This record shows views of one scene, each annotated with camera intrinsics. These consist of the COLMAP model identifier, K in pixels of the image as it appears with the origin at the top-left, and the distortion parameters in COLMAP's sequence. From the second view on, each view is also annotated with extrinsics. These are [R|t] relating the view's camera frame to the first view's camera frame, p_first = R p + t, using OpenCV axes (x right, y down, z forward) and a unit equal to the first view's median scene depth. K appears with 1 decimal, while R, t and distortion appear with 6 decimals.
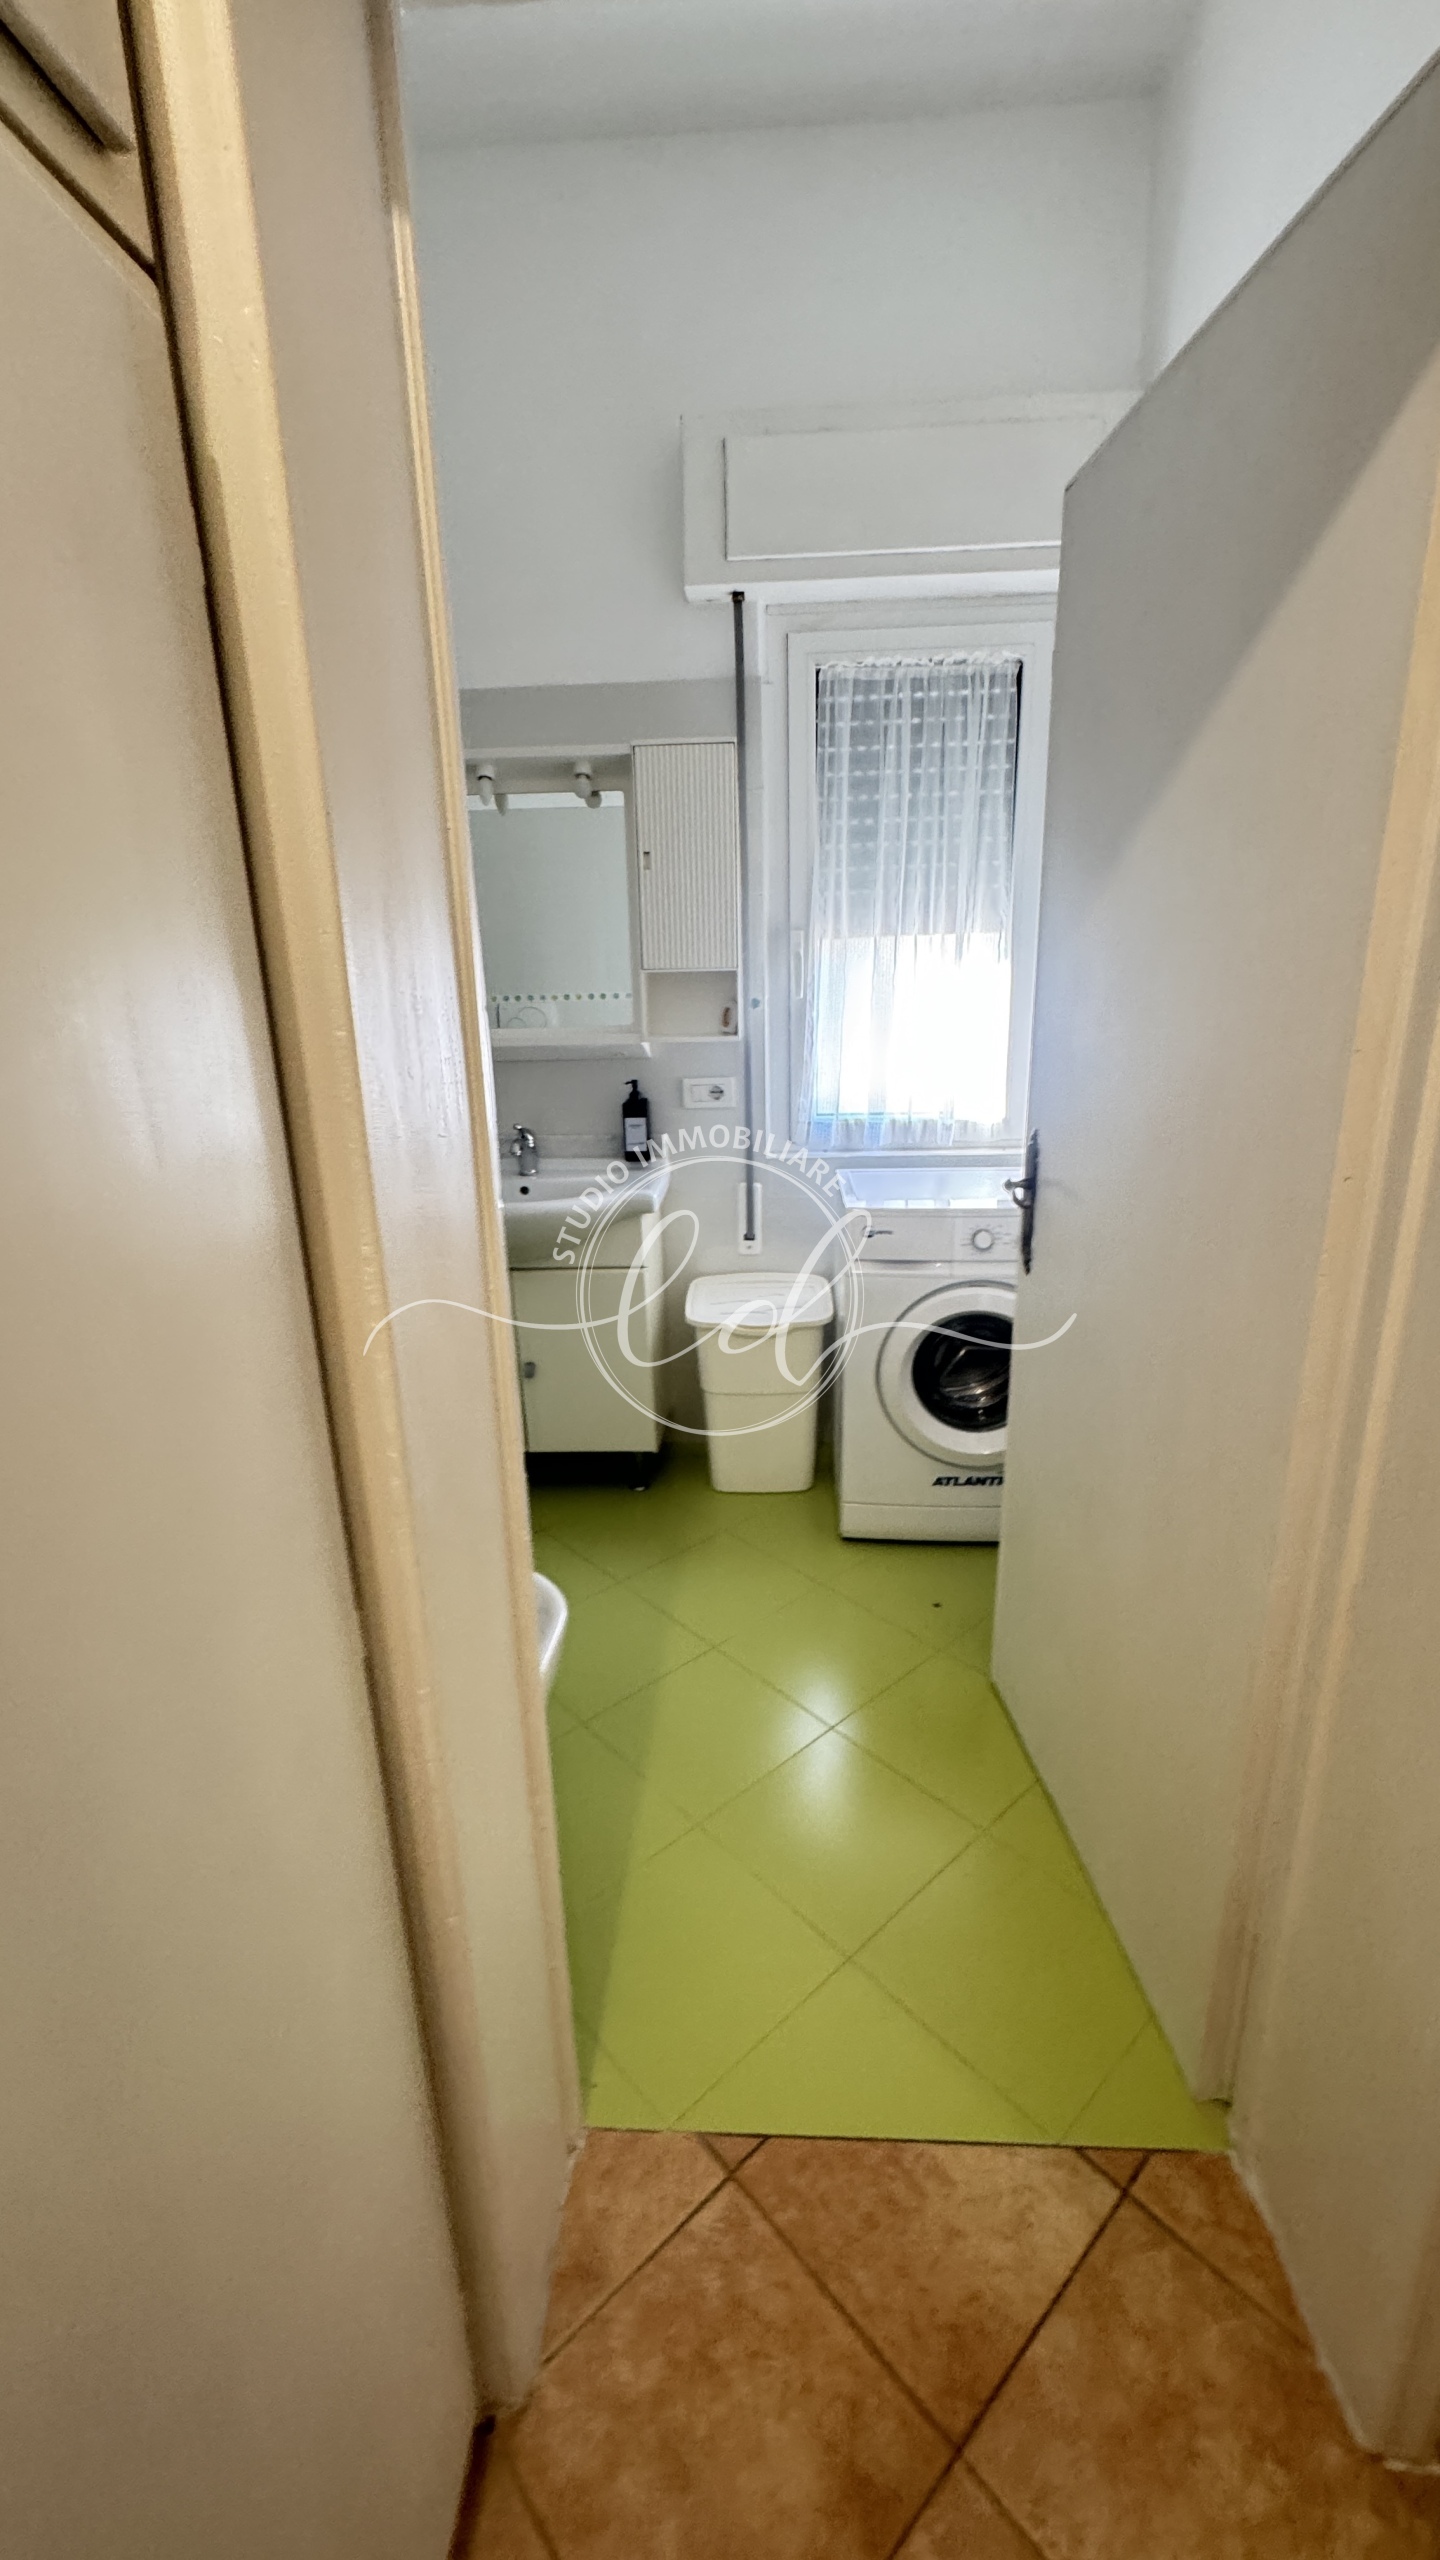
lens RADIAL K [[1024.5, 0, 724.8], [0, 1024.5, 1278.8], [0, 0, 1]] dist [-0.005531, 0.001055]
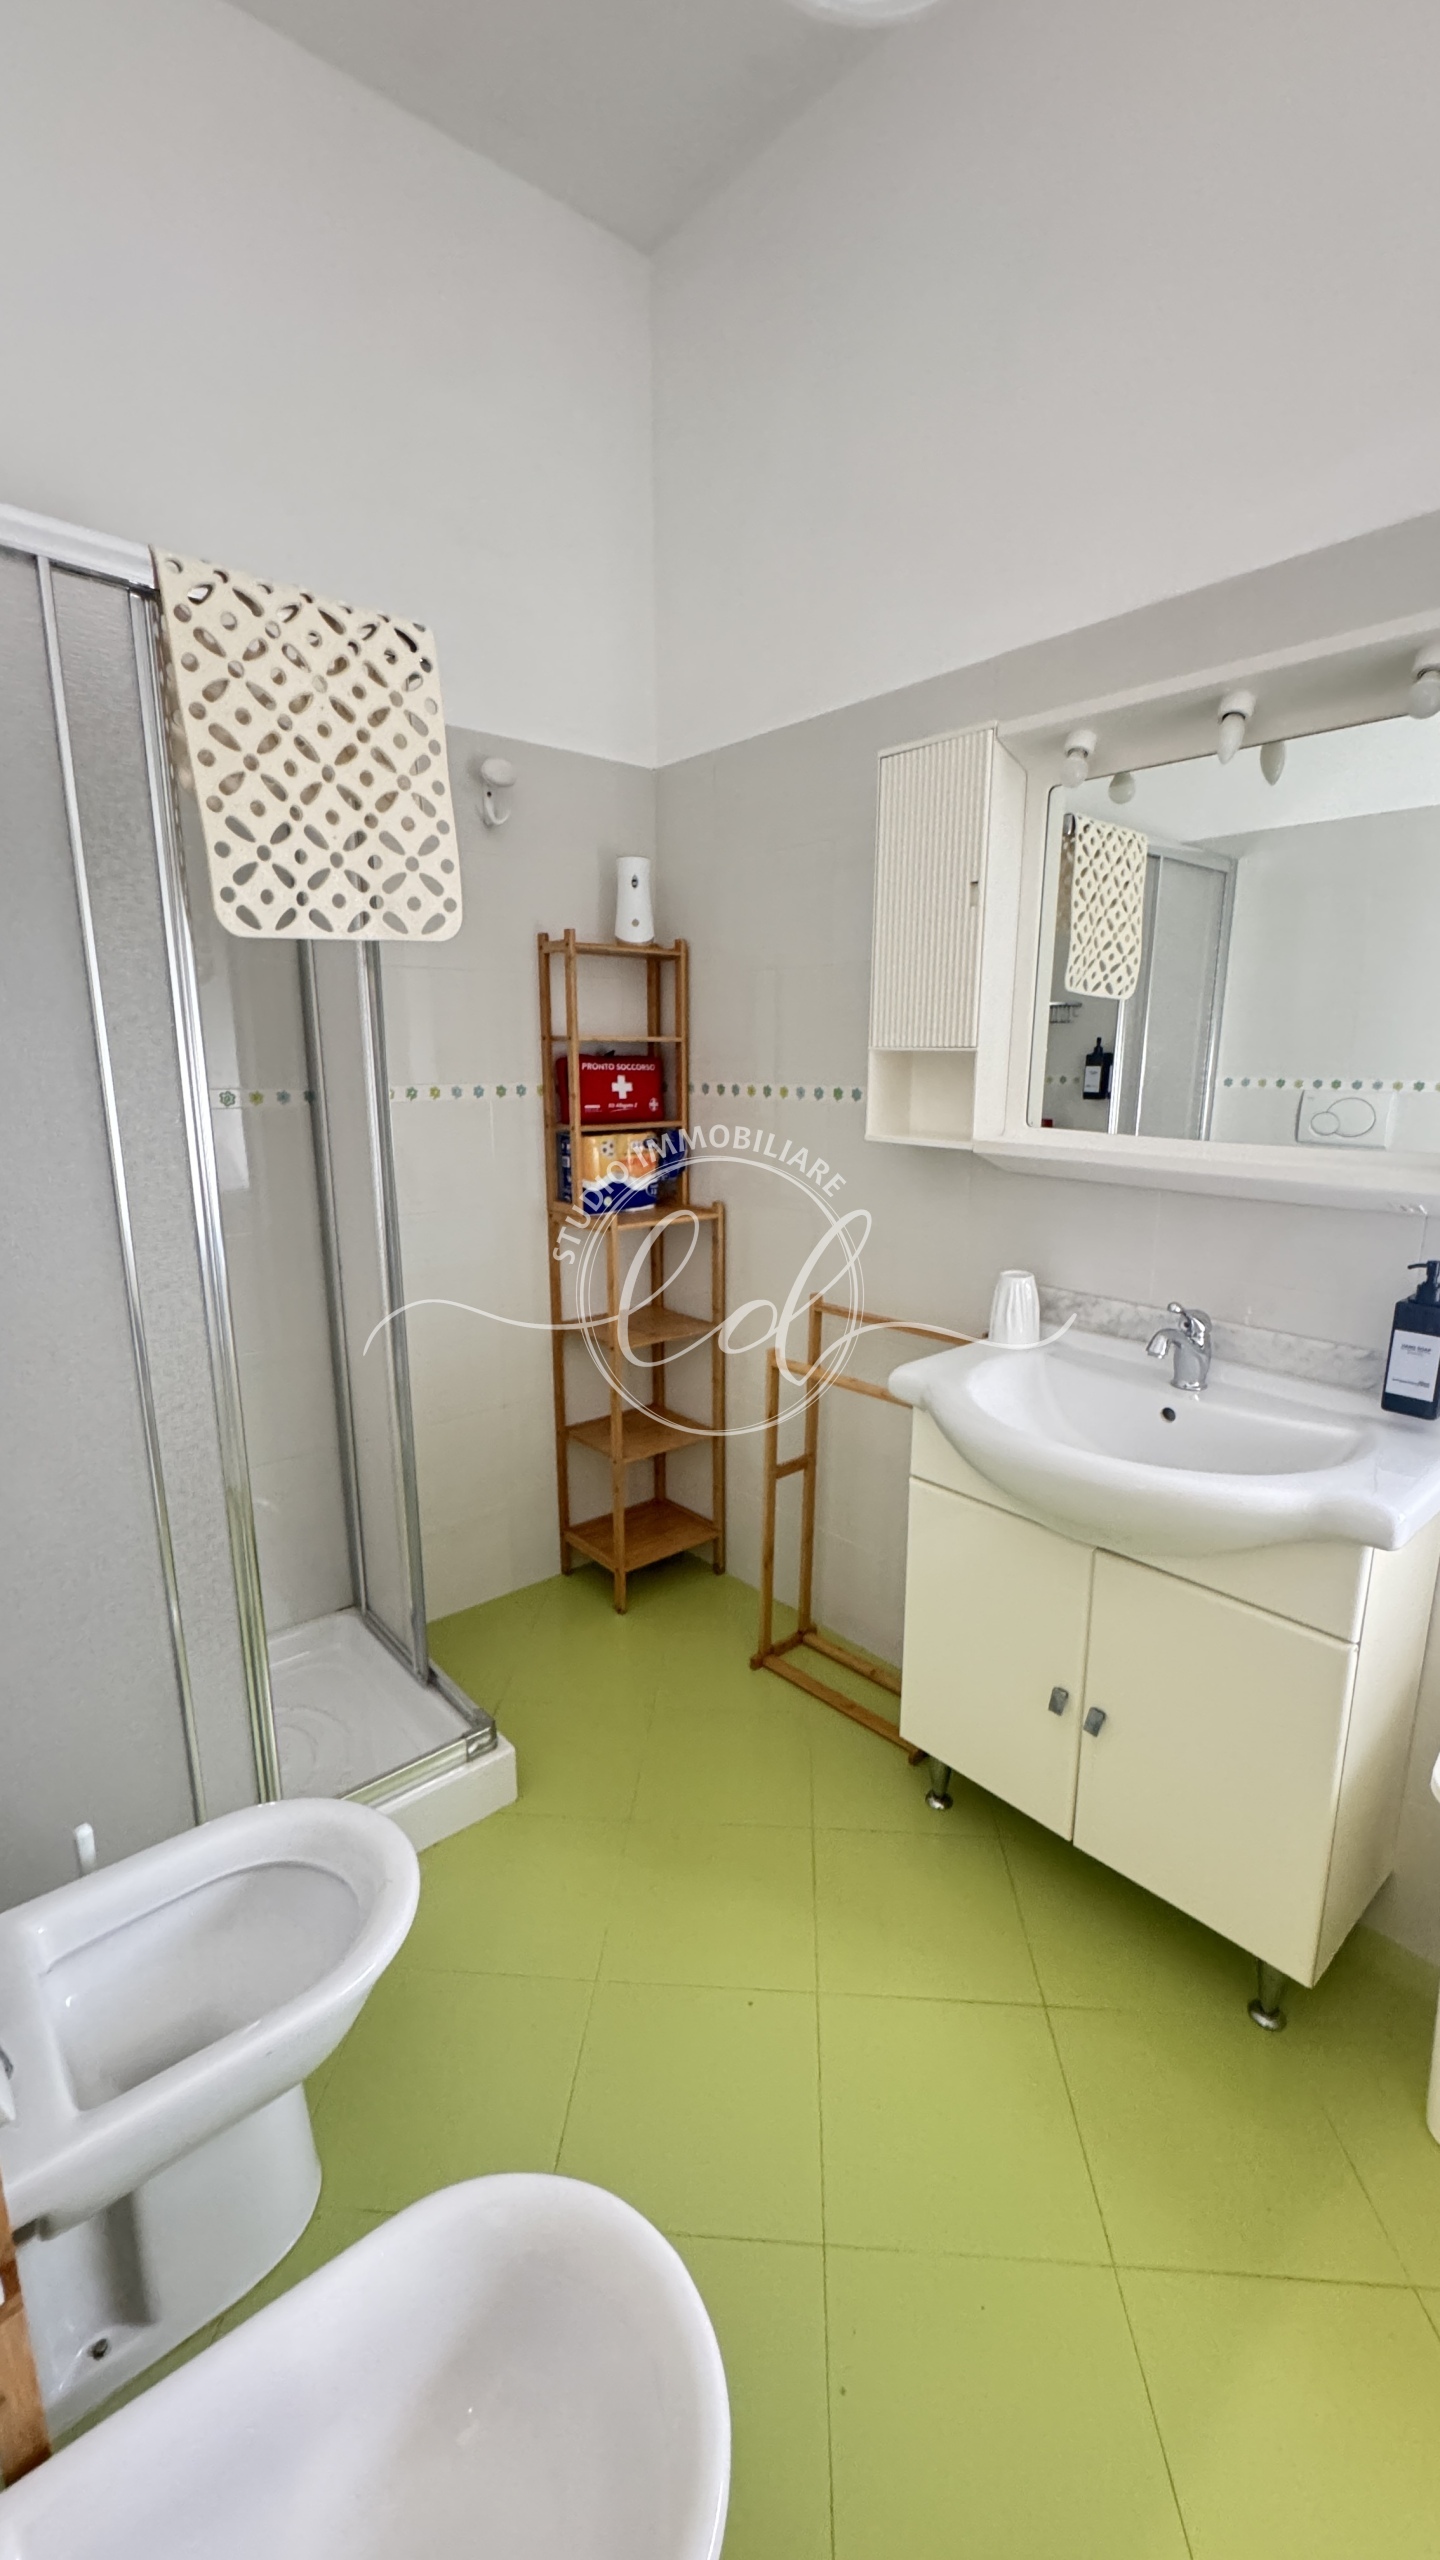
lens RADIAL K [[1024.5, 0, 724.8], [0, 1024.5, 1278.8], [0, 0, 1]] dist [-0.005531, 0.001055]
pose [[0.697862, 0.177862, -0.693796, 0.020386], [-0.221088, 0.974865, 0.027533, -0.126322], [0.681255, 0.134176, 0.719645, 0.409938]]
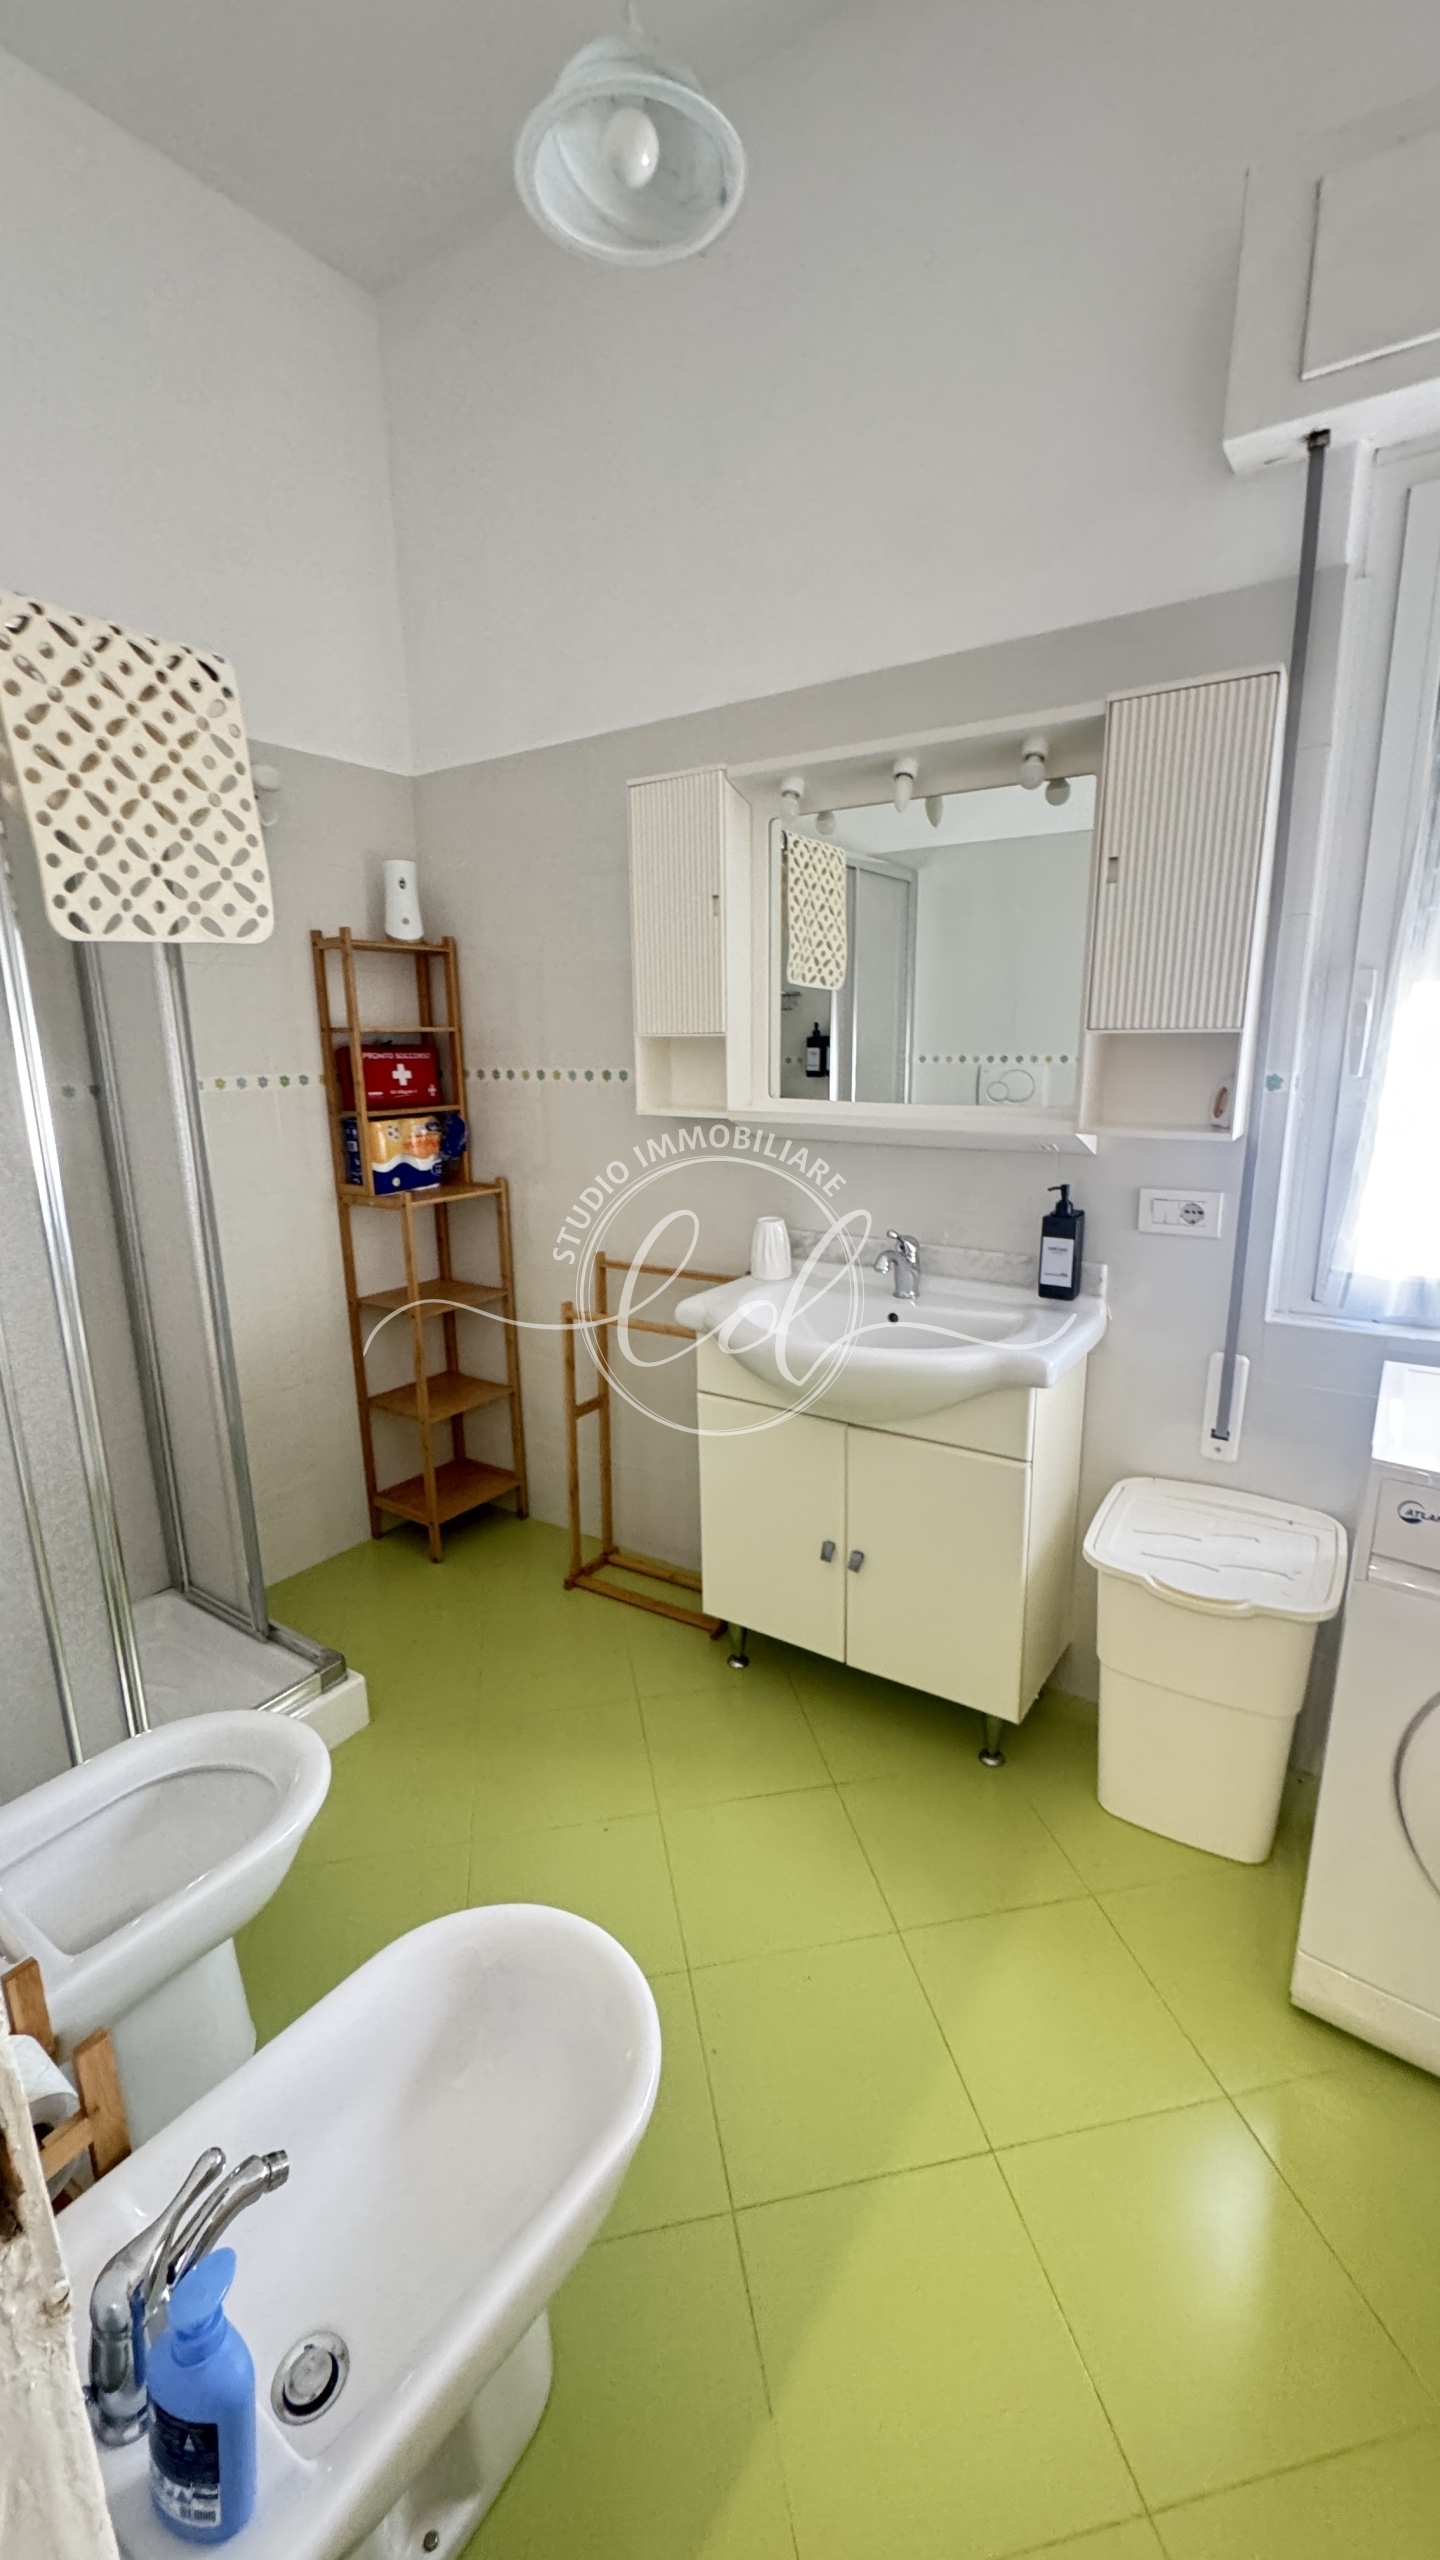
lens RADIAL K [[1024.5, 0, 724.8], [0, 1024.5, 1278.8], [0, 0, 1]] dist [-0.005531, 0.001055]
pose [[0.859034, 0.128877, -0.495431, 0.068752], [-0.152457, 0.988283, -0.007264, -0.093818], [0.488690, 0.081772, 0.868617, 0.296029]]
